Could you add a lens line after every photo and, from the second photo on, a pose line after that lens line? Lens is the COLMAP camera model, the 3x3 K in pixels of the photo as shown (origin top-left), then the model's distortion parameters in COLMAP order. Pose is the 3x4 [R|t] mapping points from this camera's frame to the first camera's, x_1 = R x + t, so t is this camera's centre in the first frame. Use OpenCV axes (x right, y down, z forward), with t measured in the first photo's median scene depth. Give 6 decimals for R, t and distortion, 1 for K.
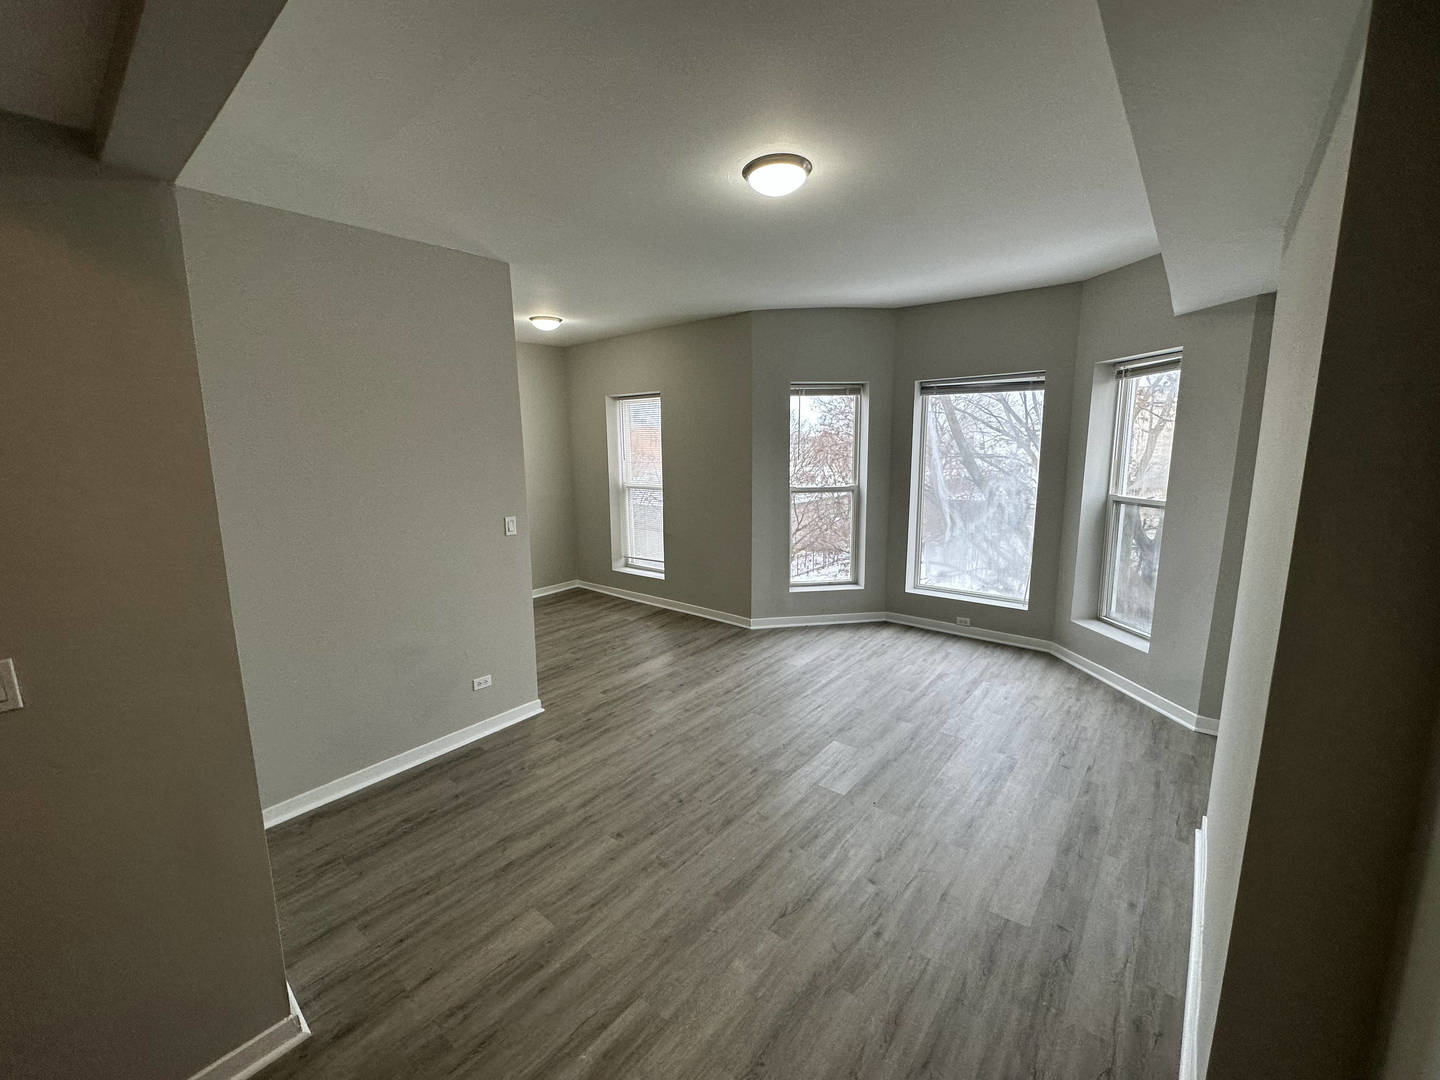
lens RADIAL K [[571.5, 0, 719.4], [0, 571.5, 538.2], [0, 0, 1]] dist [0.002510, 0.000538]
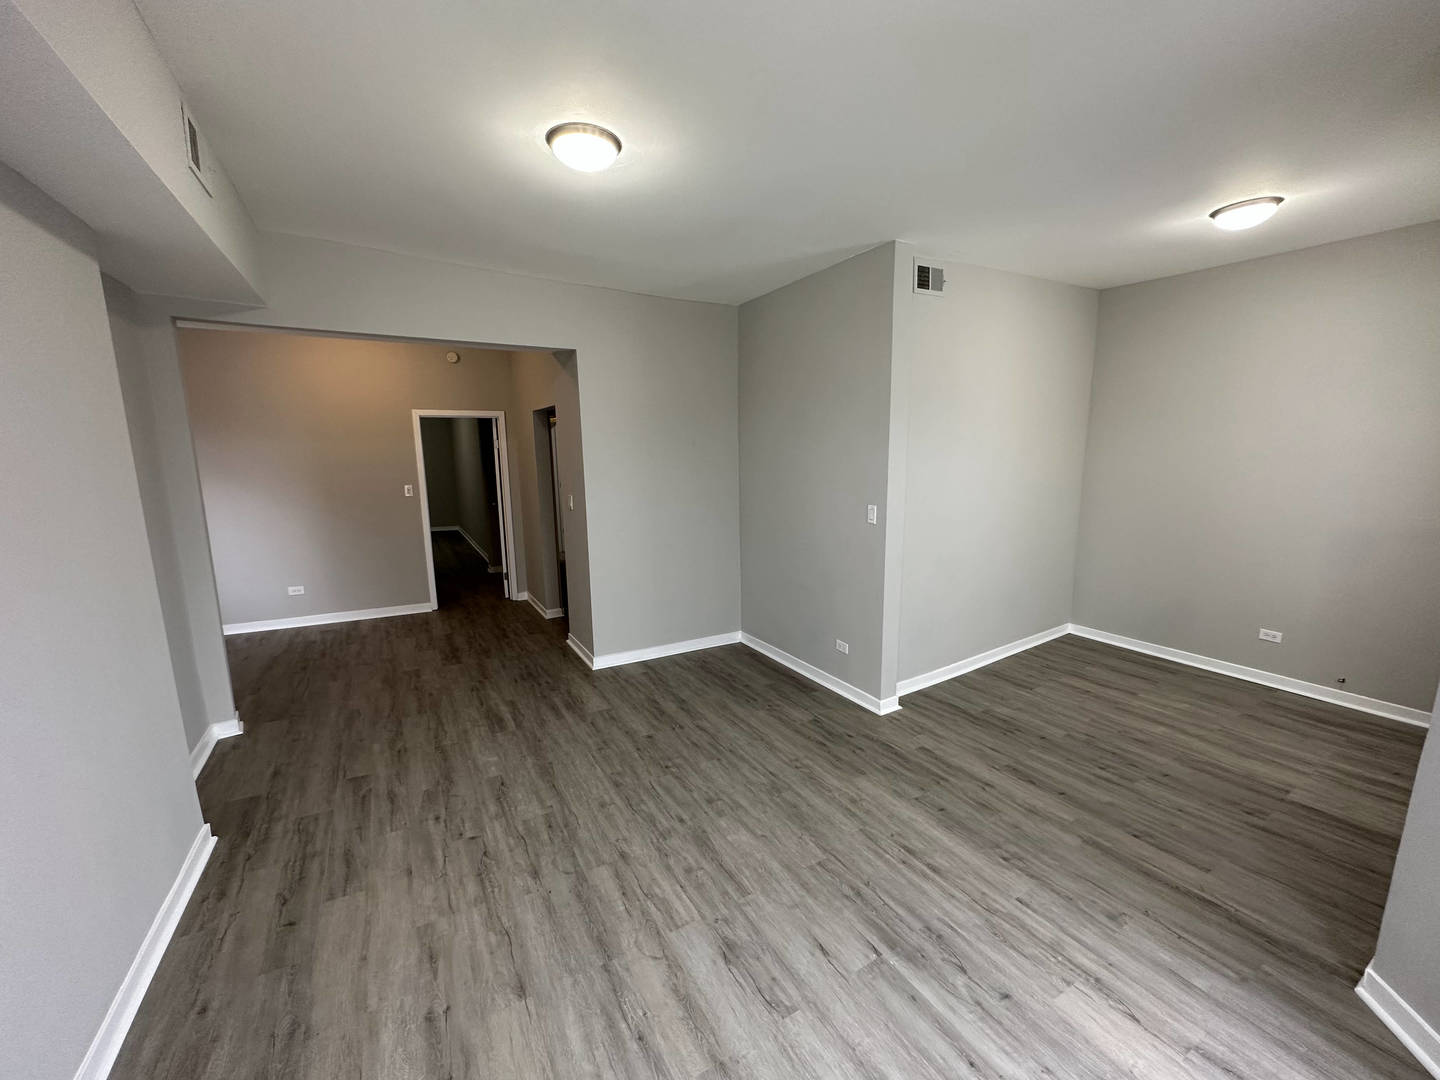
lens RADIAL K [[571.5, 0, 721.1], [0, 571.5, 538.0], [0, 0, 1]] dist [0.002510, 0.000538]
pose [[-0.337511, 0.174144, -0.925073, 0.787097], [-0.135776, 0.963456, 0.230907, -0.212260], [0.931478, 0.203536, -0.301532, 1.274498]]
